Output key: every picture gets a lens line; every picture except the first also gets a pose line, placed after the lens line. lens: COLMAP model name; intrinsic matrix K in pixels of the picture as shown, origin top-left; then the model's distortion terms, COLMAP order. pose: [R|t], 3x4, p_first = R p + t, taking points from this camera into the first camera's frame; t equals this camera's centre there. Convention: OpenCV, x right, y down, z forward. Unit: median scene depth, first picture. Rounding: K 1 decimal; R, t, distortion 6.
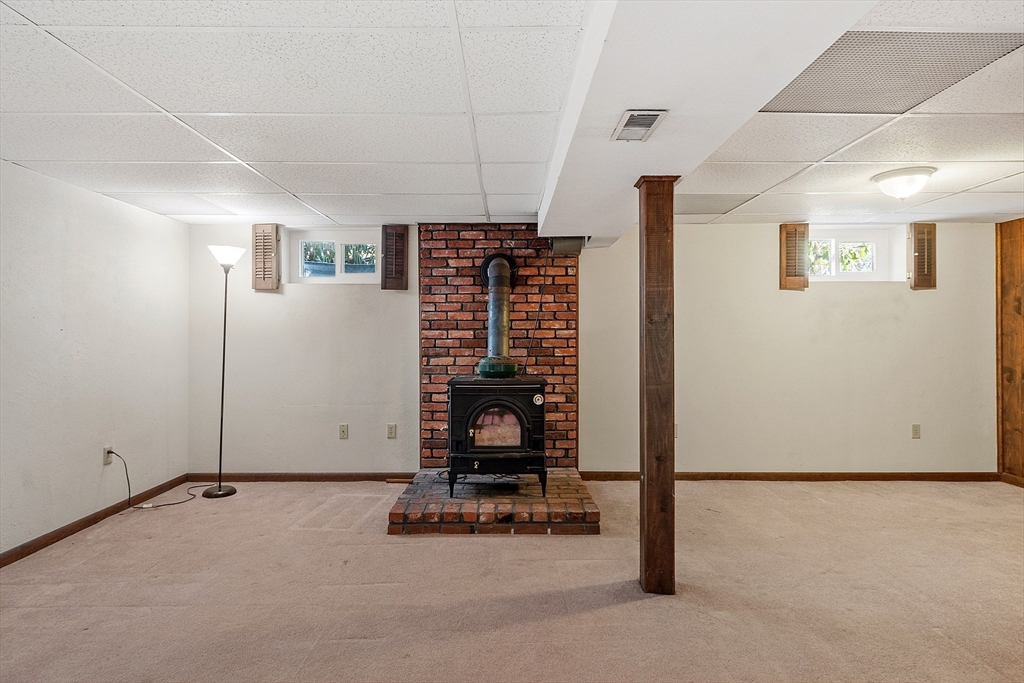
lens RADIAL K [[541.0, 0, 515.6], [0, 541.0, 325.8], [0, 0, 1]] dist [0.002288, 0.000231]
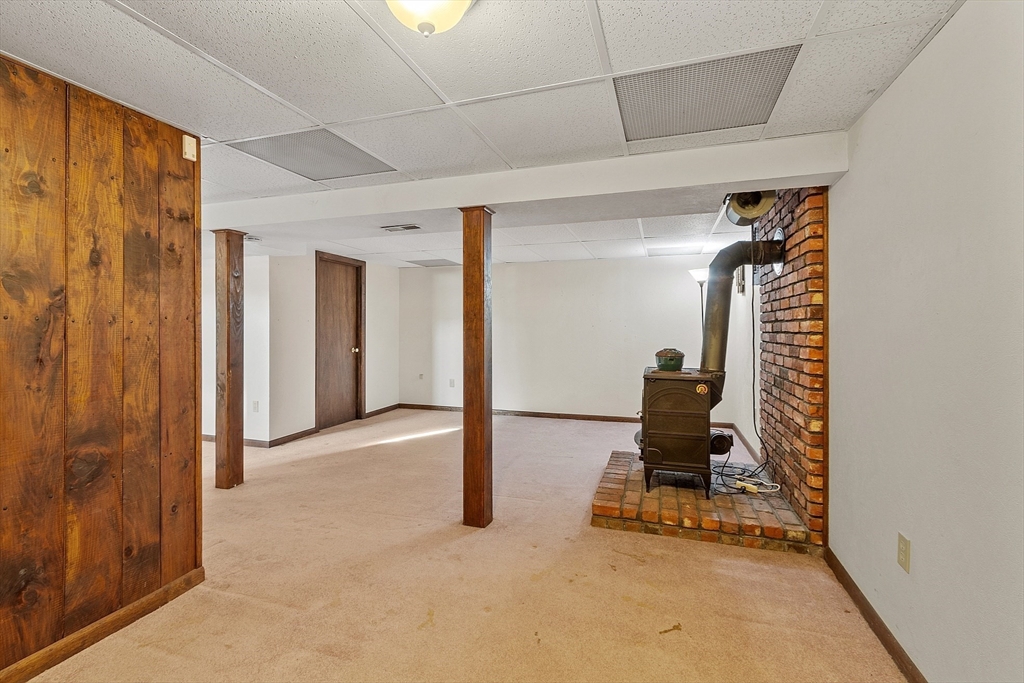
lens RADIAL K [[441.5, 0, 508.6], [0, 441.5, 320.0], [0, 0, 1]] dist [0.000364, -0.000314]
pose [[-0.336608, -0.016756, -0.941496, 0.718050], [0.017391, 0.999561, -0.024007, 0.012786], [0.941484, -0.024455, -0.336169, 0.826311]]
